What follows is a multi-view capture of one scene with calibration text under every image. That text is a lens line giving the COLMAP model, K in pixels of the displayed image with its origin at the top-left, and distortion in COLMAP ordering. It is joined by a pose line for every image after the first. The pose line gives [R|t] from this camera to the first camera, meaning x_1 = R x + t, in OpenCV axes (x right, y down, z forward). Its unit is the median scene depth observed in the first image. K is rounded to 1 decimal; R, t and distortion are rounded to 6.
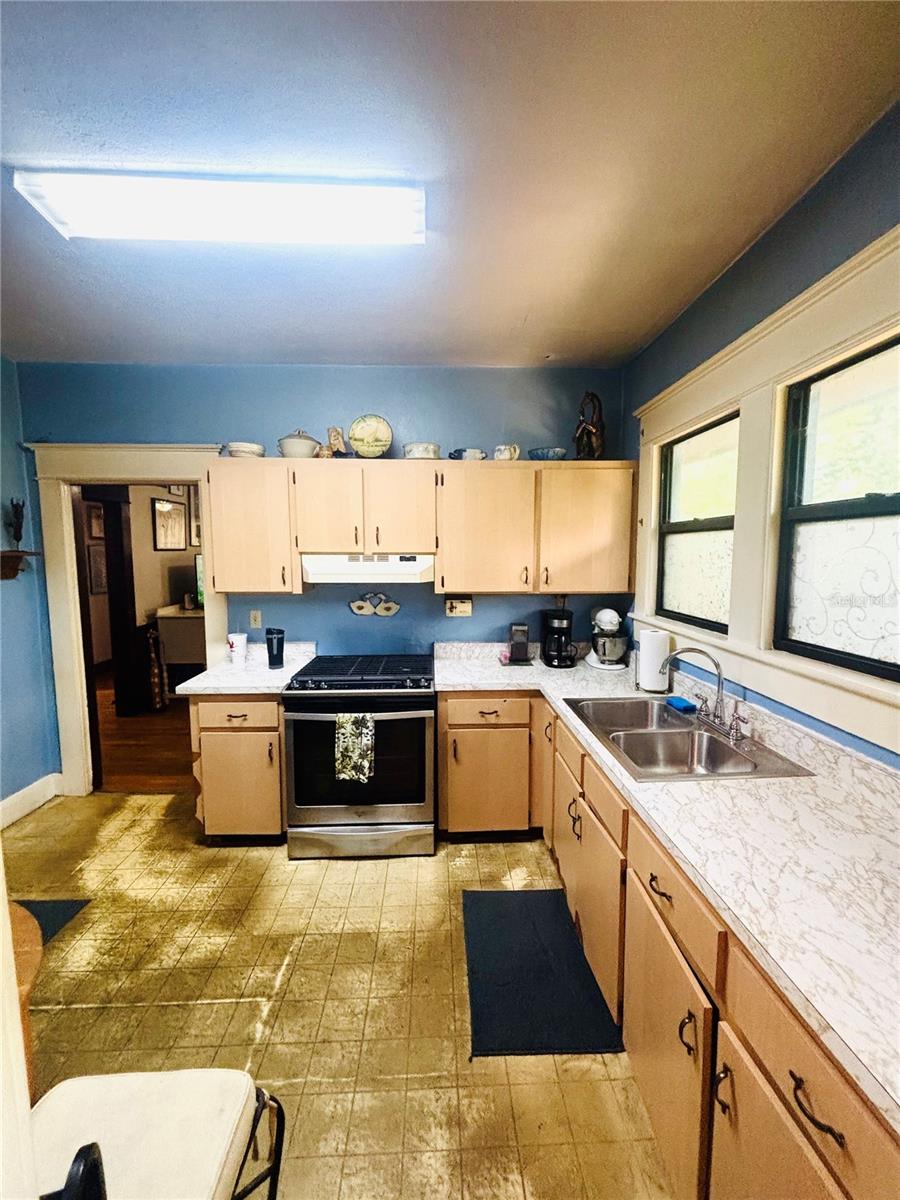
lens RADIAL K [[487.4, 0, 452.4], [0, 487.4, 597.6], [0, 0, 1]] dist [0.001020, 0.000025]
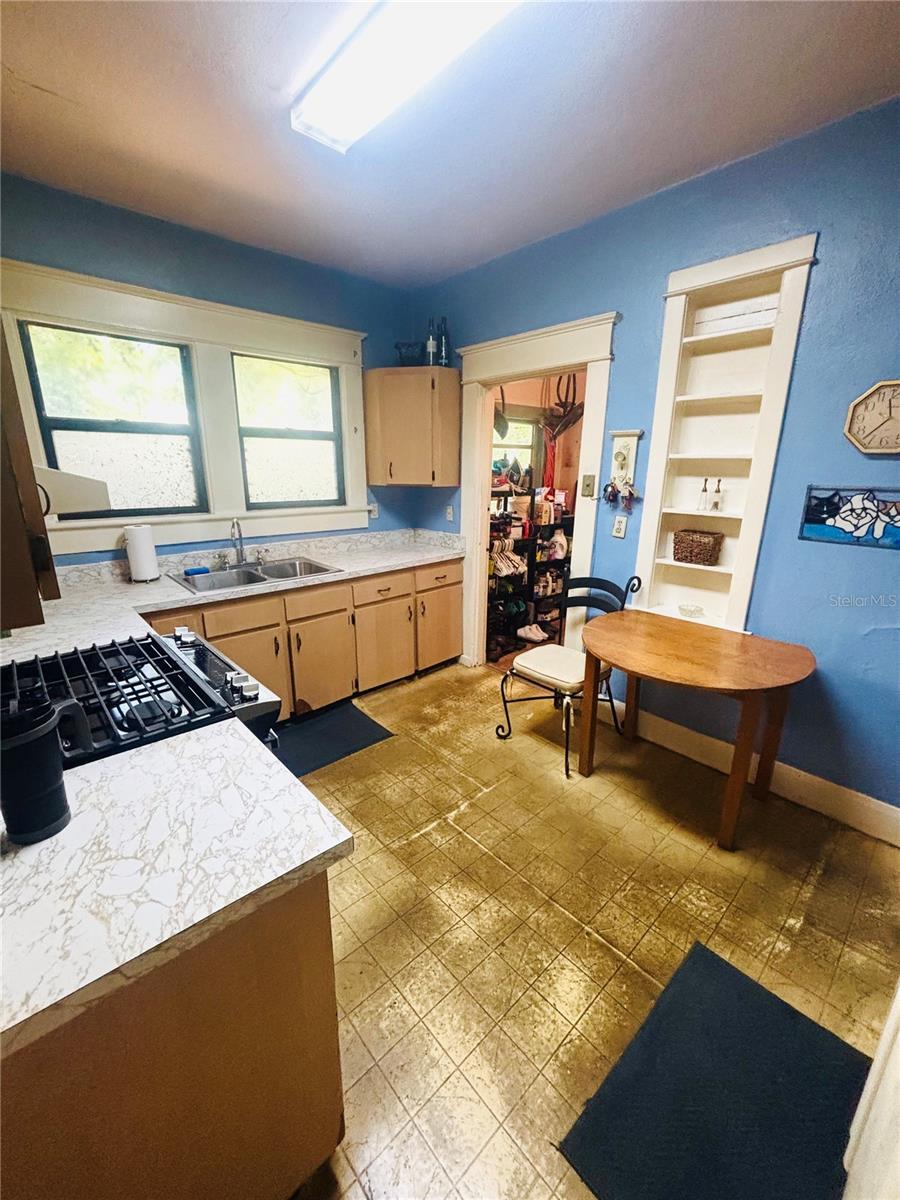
lens RADIAL K [[487.4, 0, 450.2], [0, 487.4, 596.7], [0, 0, 1]] dist [0.001020, 0.000025]
pose [[-0.645753, -0.215196, 0.732594, -1.117085], [0.064186, 0.940767, 0.332924, -0.126854], [-0.760844, 0.262009, -0.593690, 1.502854]]
